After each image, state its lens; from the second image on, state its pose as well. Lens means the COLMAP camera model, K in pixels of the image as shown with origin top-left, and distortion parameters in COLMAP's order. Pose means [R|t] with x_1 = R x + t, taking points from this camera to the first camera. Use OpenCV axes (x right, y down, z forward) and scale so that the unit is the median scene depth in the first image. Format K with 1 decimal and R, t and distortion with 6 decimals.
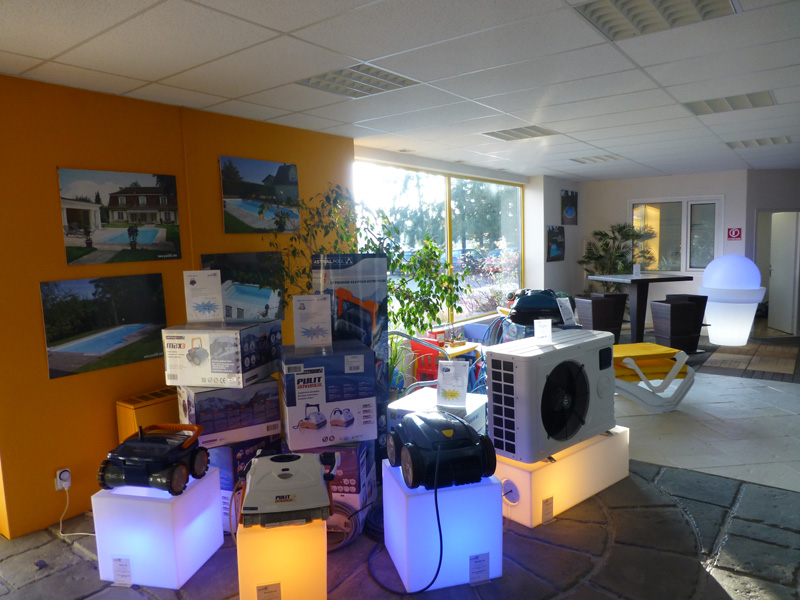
lens RADIAL K [[580.2, 0, 401.0], [0, 580.2, 303.0], [0, 0, 1]] dist [-0.029654, 0.011087]
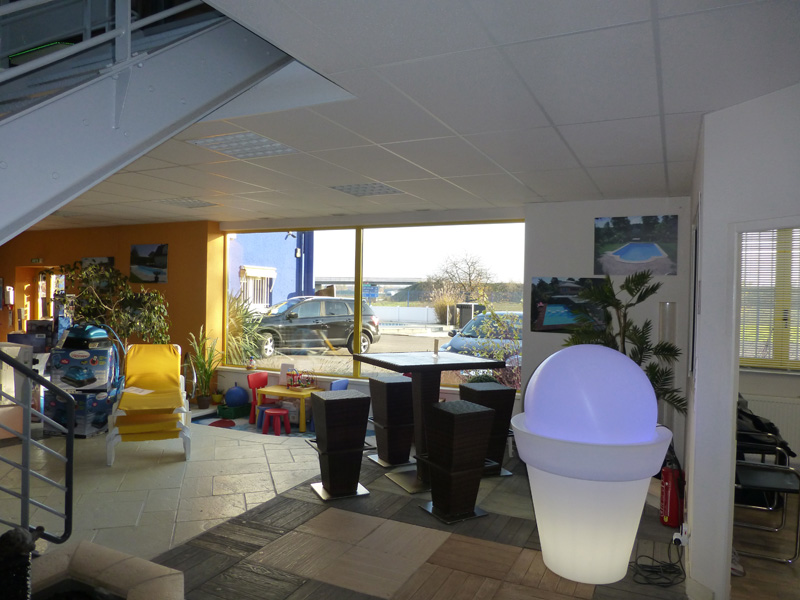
lens RADIAL K [[580.2, 0, 400.4], [0, 580.2, 301.6], [0, 0, 1]] dist [-0.029654, 0.011087]
pose [[0.199569, 0.035694, -0.979233, 1.766292], [-0.125714, 0.992011, 0.010539, -0.185152], [0.971786, 0.121000, 0.202462, 1.438784]]
